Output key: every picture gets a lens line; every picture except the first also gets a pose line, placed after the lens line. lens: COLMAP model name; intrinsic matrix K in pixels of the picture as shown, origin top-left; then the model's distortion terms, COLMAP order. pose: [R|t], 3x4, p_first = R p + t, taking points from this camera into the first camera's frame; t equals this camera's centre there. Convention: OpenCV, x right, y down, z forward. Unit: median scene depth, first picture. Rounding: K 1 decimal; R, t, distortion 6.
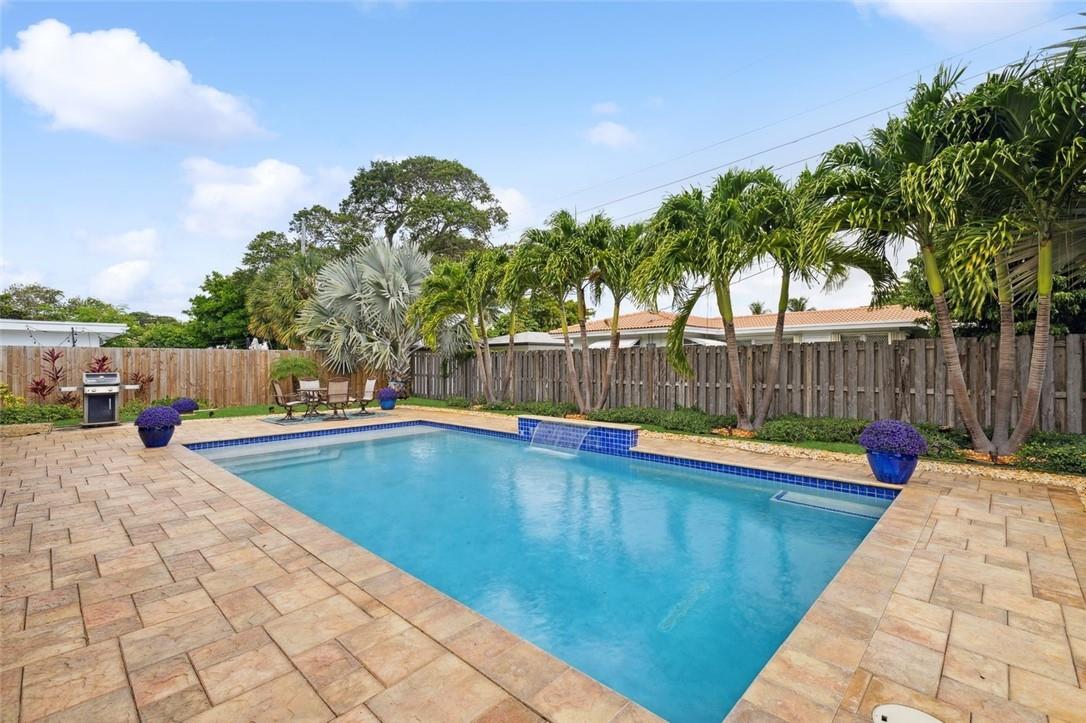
lens RADIAL K [[470.1, 0, 547.2], [0, 470.1, 361.7], [0, 0, 1]] dist [0.003566, 0.000095]
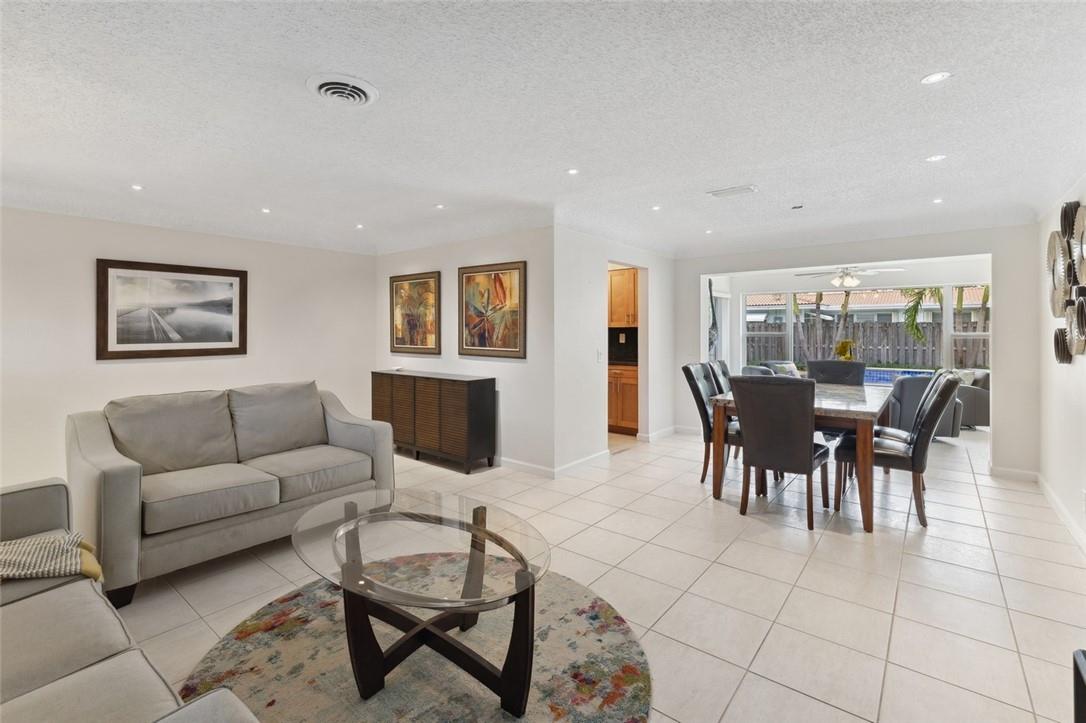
lens RADIAL K [[480.6, 0, 539.8], [0, 480.6, 333.6], [0, 0, 1]] dist [0.003011, 0.000324]
pose [[0.997640, 0.003623, 0.068561, -0.832364], [-0.004199, 0.999957, 0.008250, -0.003498], [-0.068528, -0.008518, 0.997613, -0.402031]]
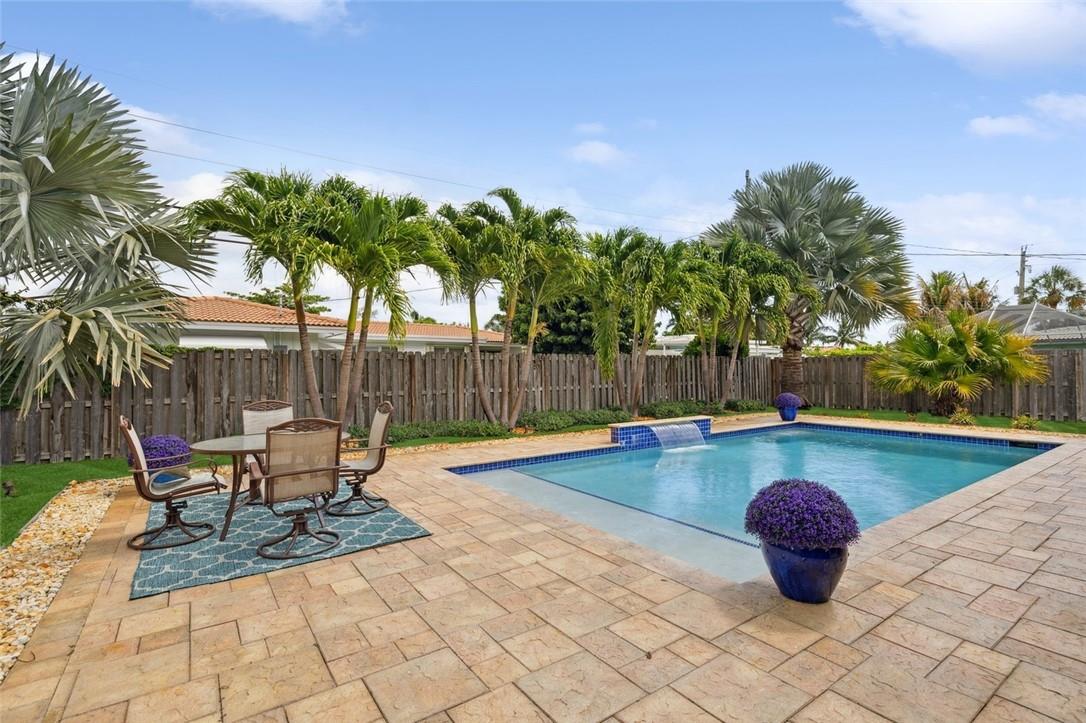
lens RADIAL K [[502.2, 0, 546.8], [0, 502.2, 359.7], [0, 0, 1]] dist [-0.002981, -0.000094]
pose [[0.208878, 0.020578, 0.977725, -0.773557], [0.004700, 0.999746, -0.022045, 0.005983], [-0.977930, 0.009200, 0.208729, 0.690639]]
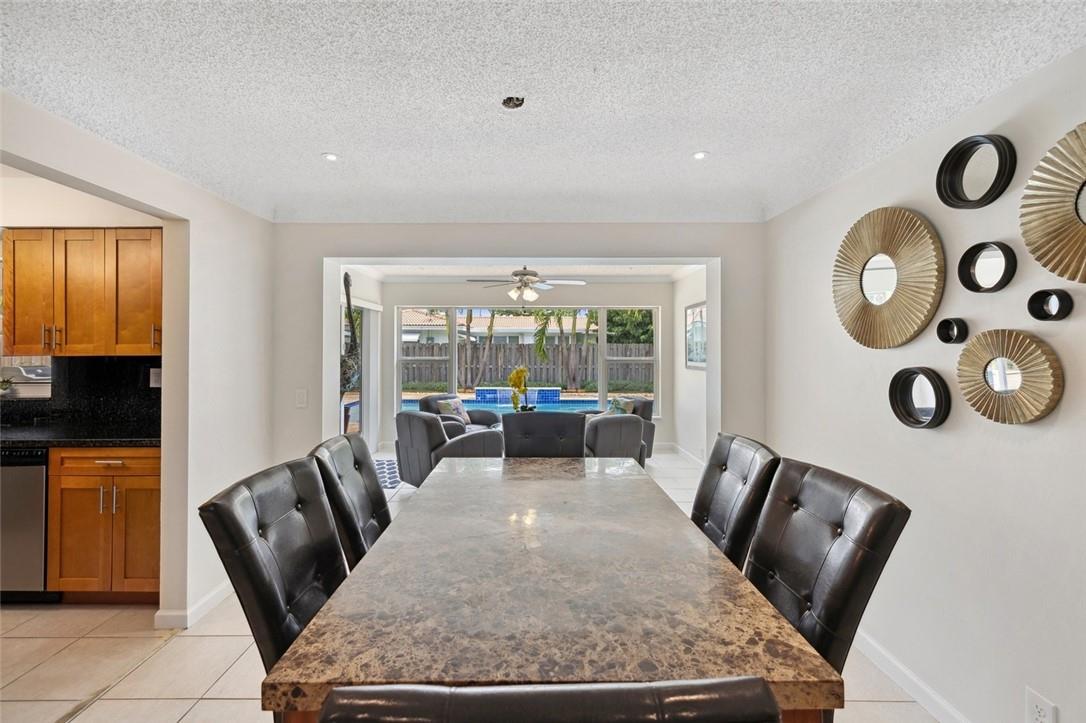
lens RADIAL K [[462.2, 0, 531.4], [0, 462.2, 348.7], [0, 0, 1]] dist [0.001094, 0.000313]
pose [[0.730818, 0.006480, 0.682541, -0.724292], [-0.006714, 0.999975, -0.002305, -0.010360], [-0.682539, -0.002899, 0.730843, -0.186619]]
